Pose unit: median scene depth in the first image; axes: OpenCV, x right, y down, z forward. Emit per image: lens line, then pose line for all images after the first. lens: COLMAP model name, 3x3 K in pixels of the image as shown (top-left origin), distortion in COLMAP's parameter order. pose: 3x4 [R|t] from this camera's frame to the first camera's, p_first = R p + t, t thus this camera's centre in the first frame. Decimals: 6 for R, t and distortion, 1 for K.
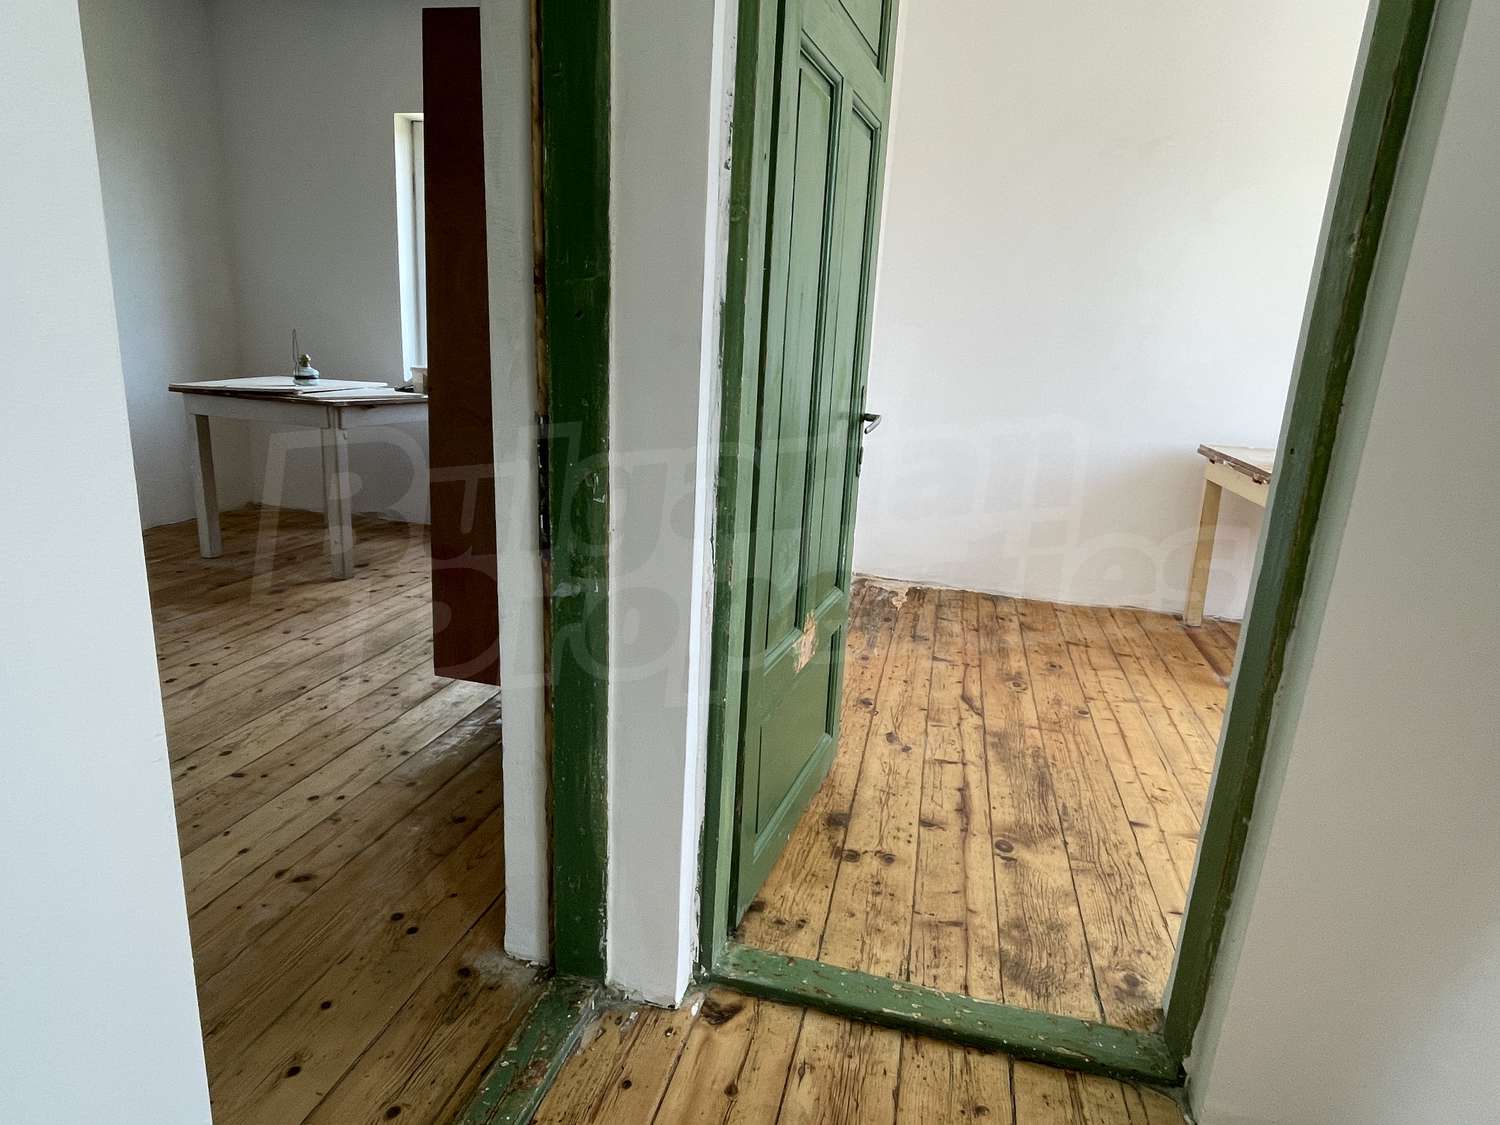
lens RADIAL K [[861.5, 0, 750.1], [0, 861.5, 558.7], [0, 0, 1]] dist [-0.002474, -0.001210]
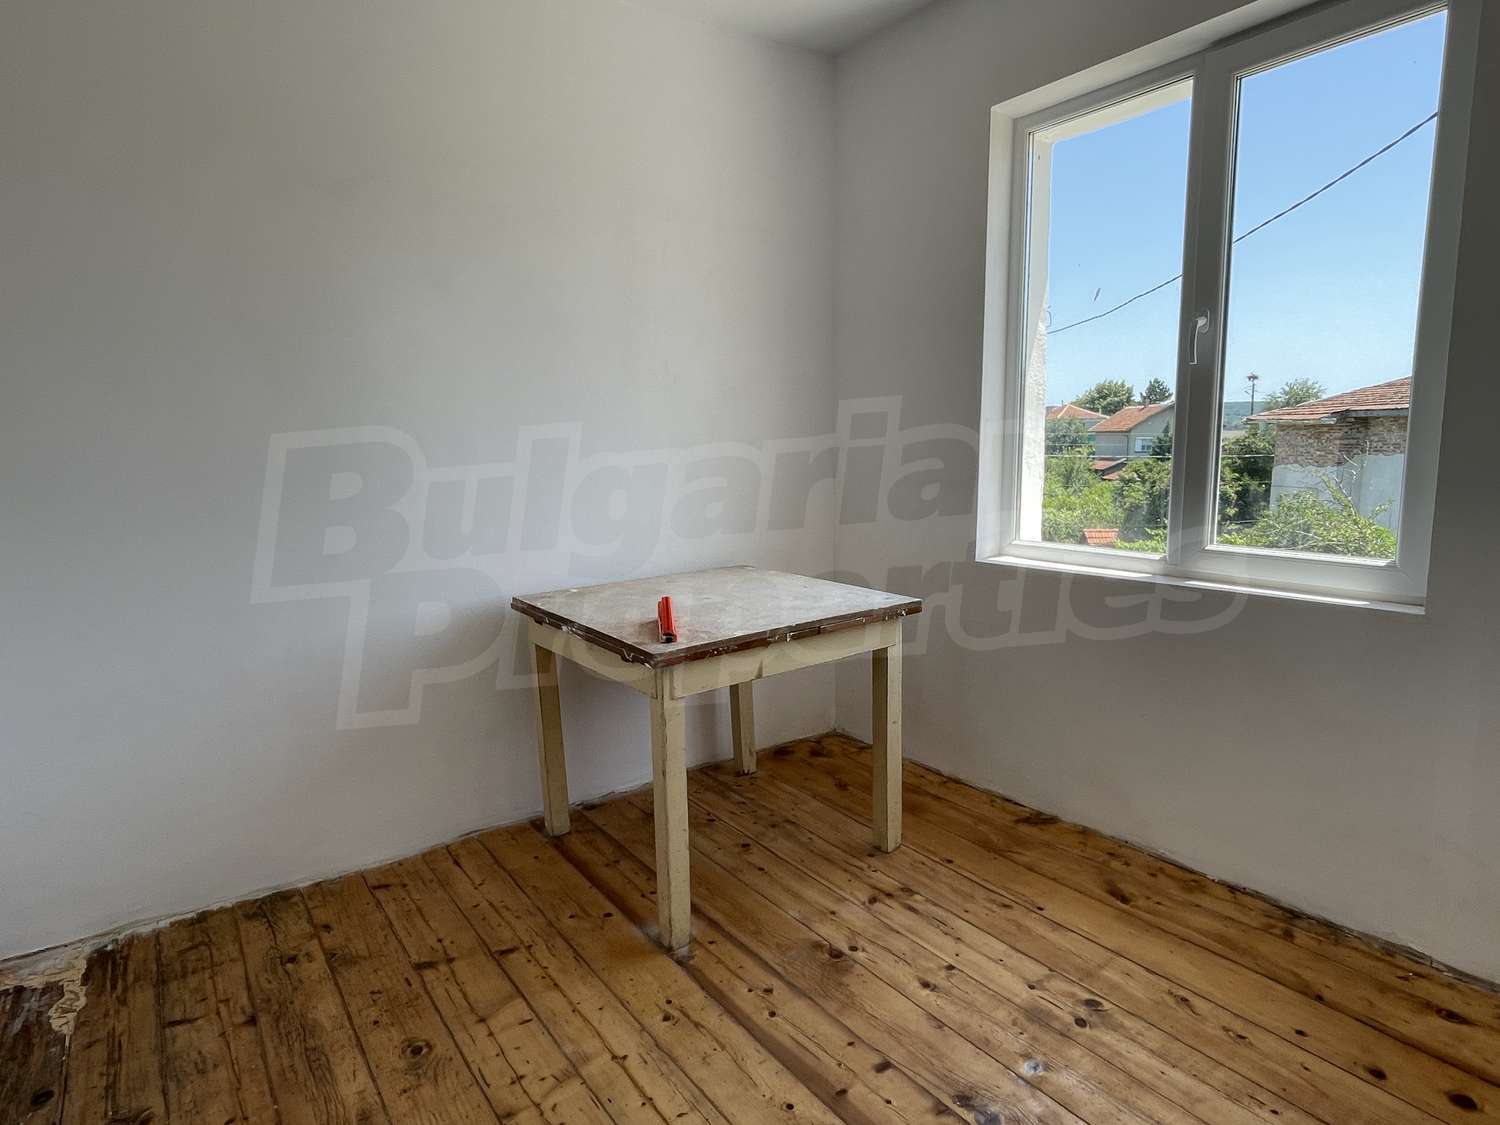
lens RADIAL K [[861.5, 0, 745.8], [0, 861.5, 561.9], [0, 0, 1]] dist [-0.002474, -0.001210]
pose [[0.652059, -0.173763, 0.737987, 0.115702], [0.235082, 0.971747, 0.021093, -0.134534], [-0.720802, 0.159734, 0.674485, 0.362052]]
